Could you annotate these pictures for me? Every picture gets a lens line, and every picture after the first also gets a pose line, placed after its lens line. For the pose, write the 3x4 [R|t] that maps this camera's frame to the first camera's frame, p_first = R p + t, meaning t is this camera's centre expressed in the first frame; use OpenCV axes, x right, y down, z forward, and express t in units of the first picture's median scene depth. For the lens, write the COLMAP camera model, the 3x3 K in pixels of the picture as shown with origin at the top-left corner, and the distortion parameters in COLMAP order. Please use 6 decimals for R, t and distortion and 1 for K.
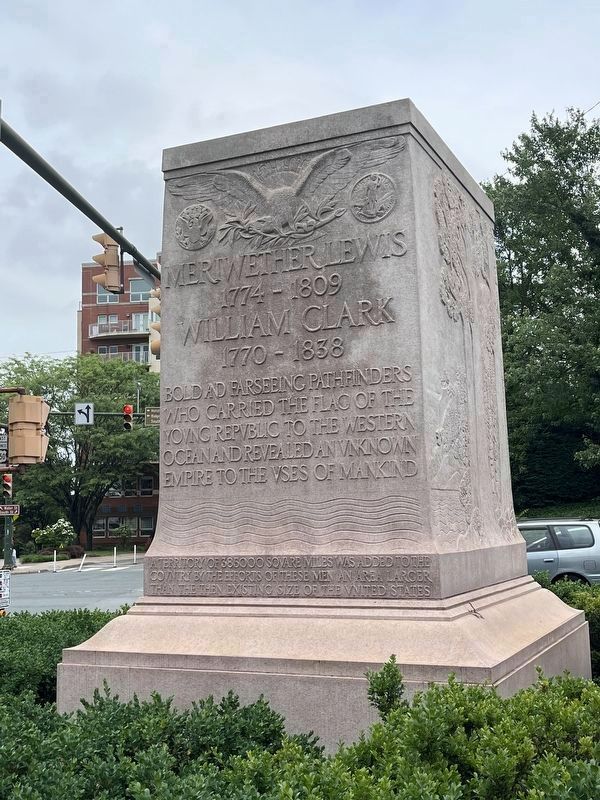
lens RADIAL K [[945.6, 0, 300.7], [0, 945.6, 399.6], [0, 0, 1]] dist [0.014950, 0.000000]
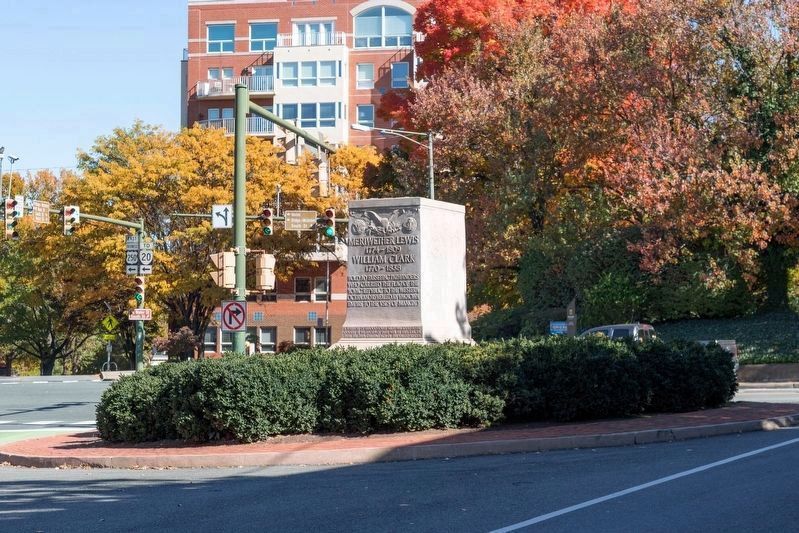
lens RADIAL K [[1527.1, 0, 399.4], [0, 1527.1, 266.9], [0, 0, 1]] dist [0.033664, 0.000000]
pose [[0.997929, 0.024387, -0.059522, 0.042998], [-0.019779, 0.996849, 0.076815, -0.056453], [0.061208, -0.075479, 0.995267, -0.529290]]
